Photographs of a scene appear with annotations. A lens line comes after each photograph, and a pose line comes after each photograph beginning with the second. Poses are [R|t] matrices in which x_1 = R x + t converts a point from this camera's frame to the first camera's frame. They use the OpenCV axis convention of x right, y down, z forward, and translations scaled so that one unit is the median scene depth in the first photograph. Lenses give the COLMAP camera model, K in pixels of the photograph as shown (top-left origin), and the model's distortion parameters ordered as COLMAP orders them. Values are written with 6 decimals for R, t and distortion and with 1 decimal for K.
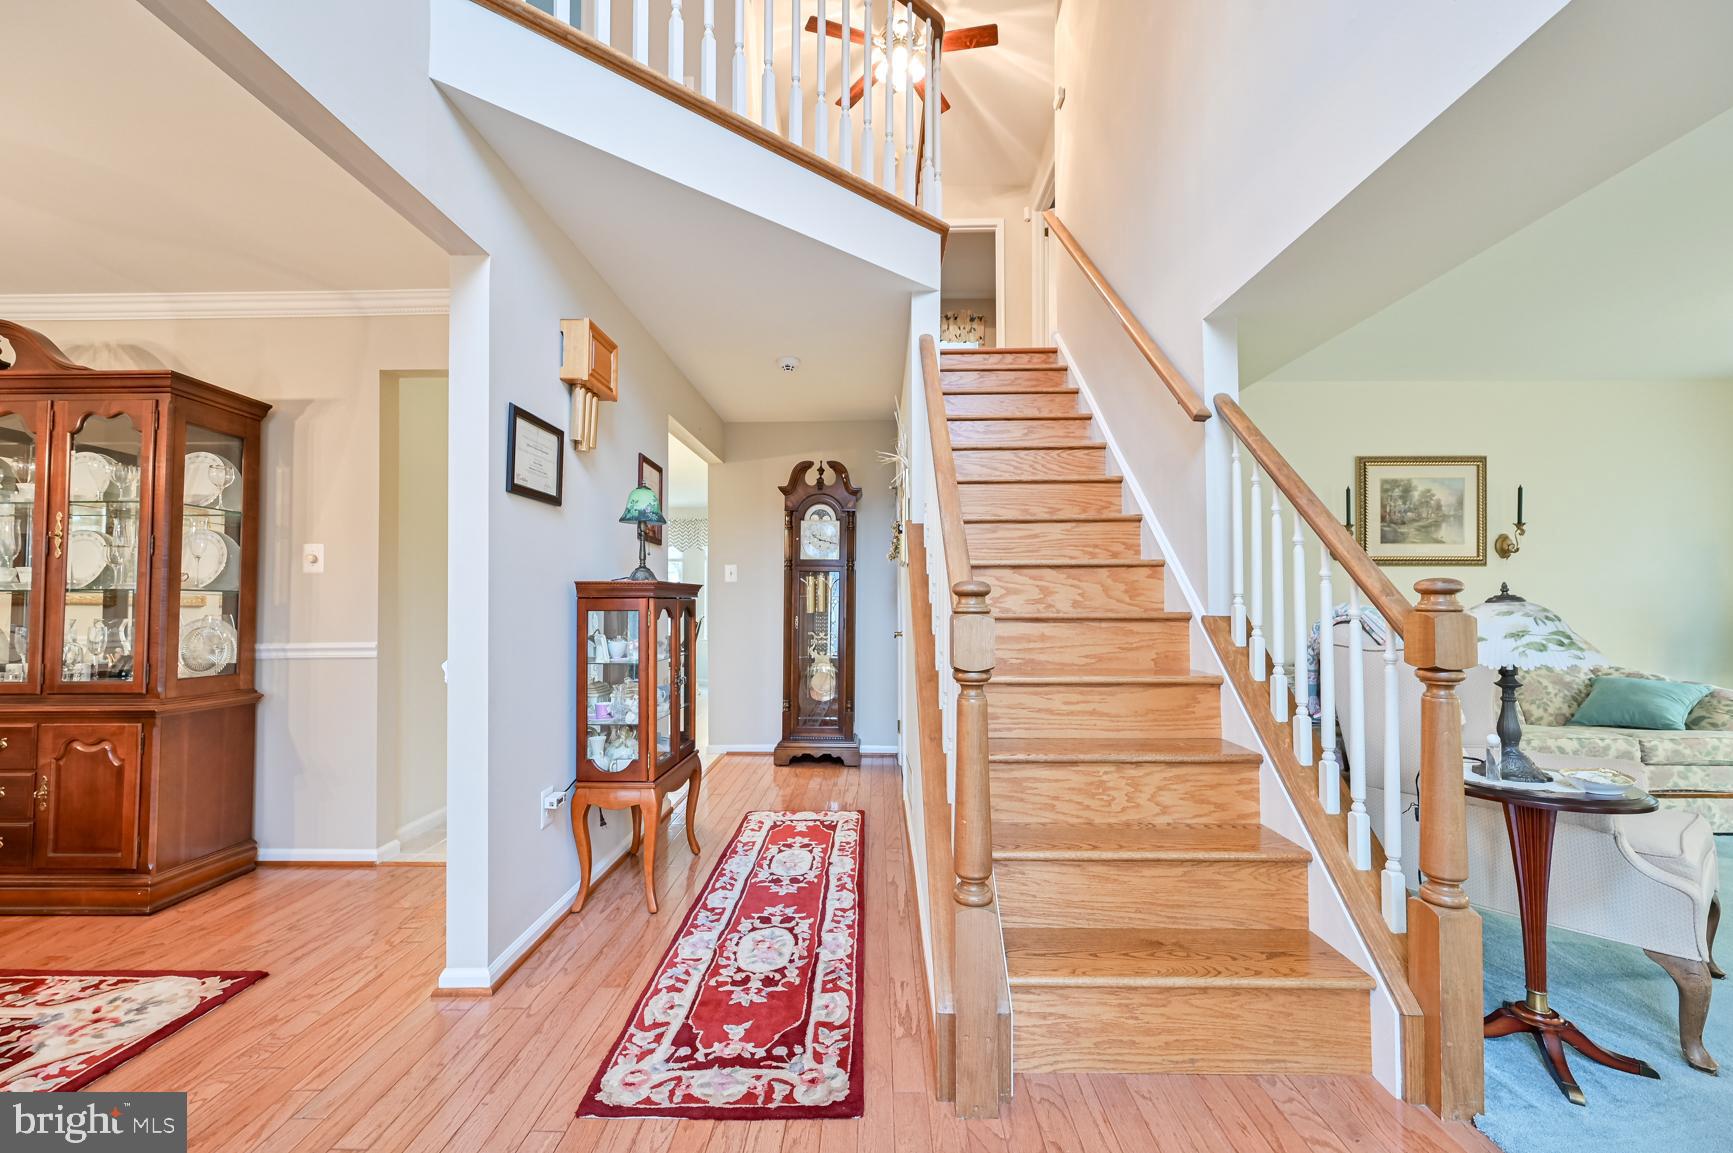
lens RADIAL K [[680.1, 0, 860.8], [0, 680.1, 590.3], [0, 0, 1]] dist [-0.001281, 0.000393]
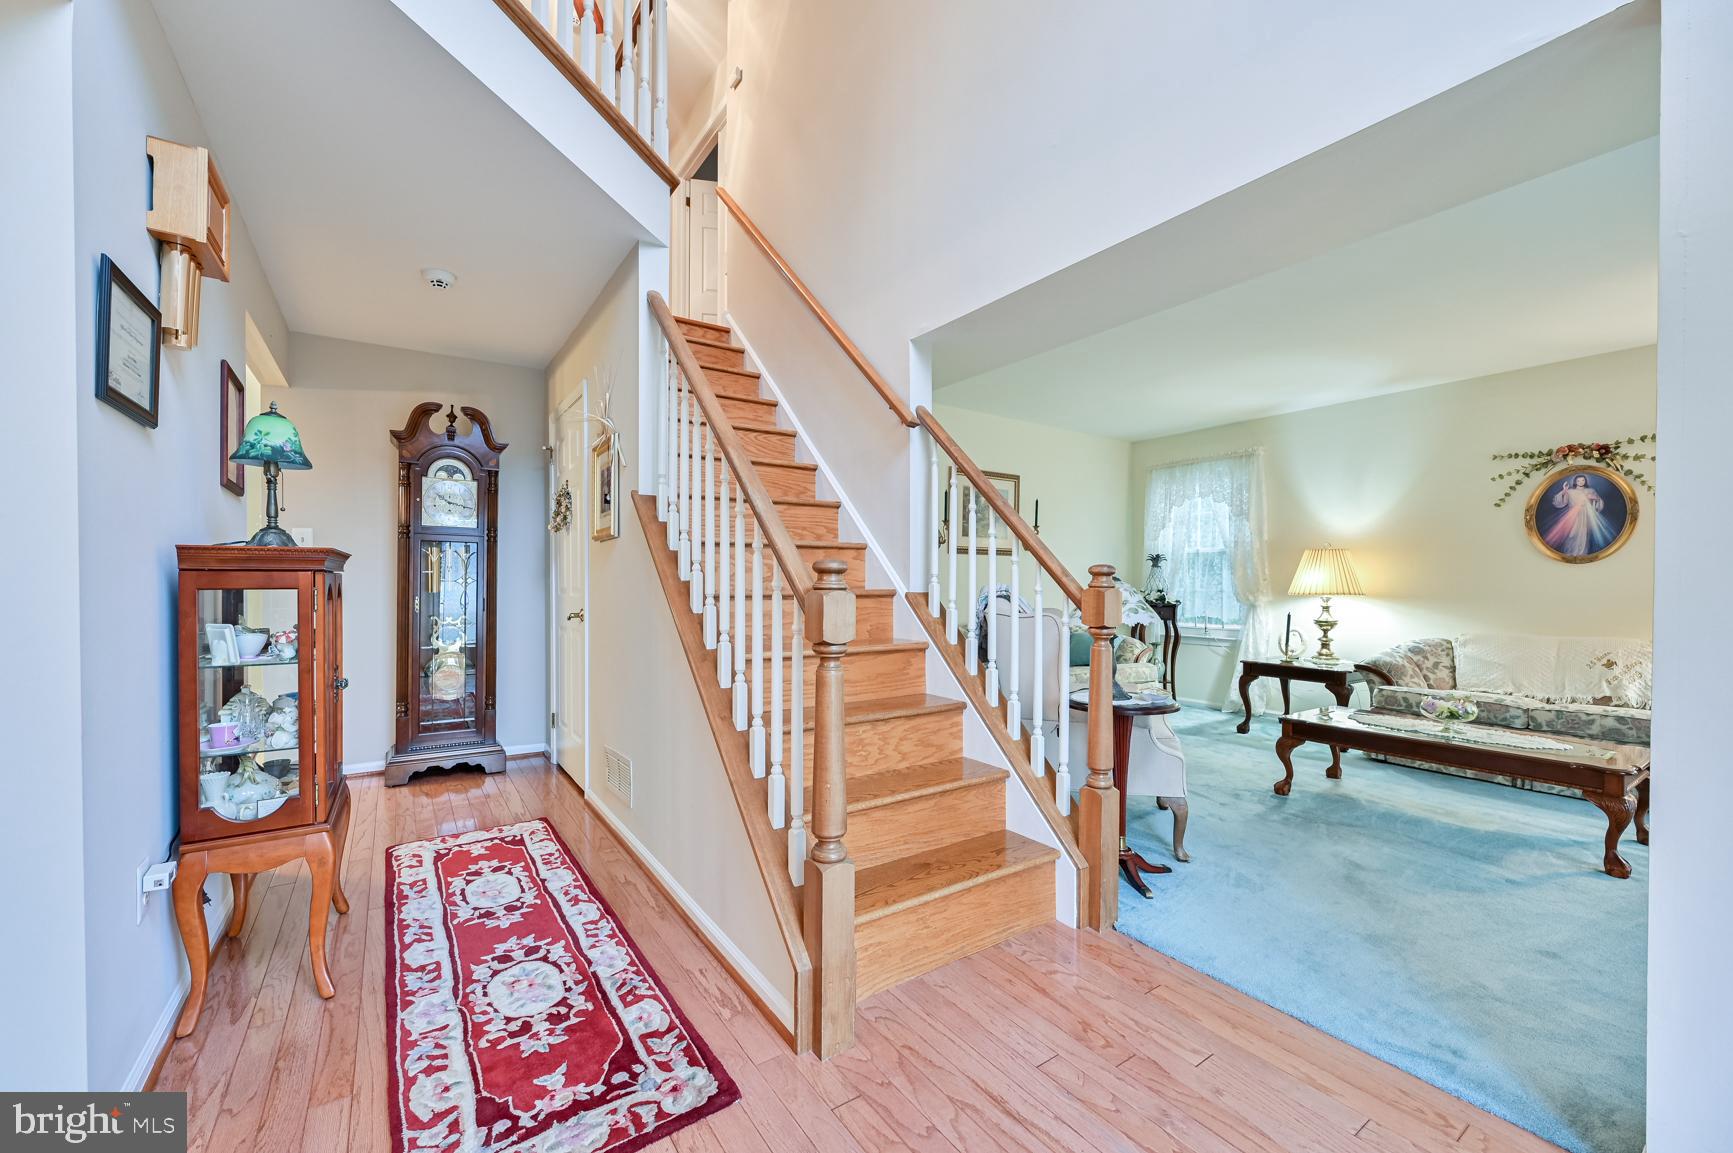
lens RADIAL K [[680.1, 0, 909.3], [0, 680.1, 588.6], [0, 0, 1]] dist [-0.001281, 0.000393]
pose [[0.811138, -0.002696, 0.584848, -0.224330], [-0.014051, 0.999611, 0.024095, 0.003285], [-0.584686, -0.027762, 0.810785, 0.044750]]
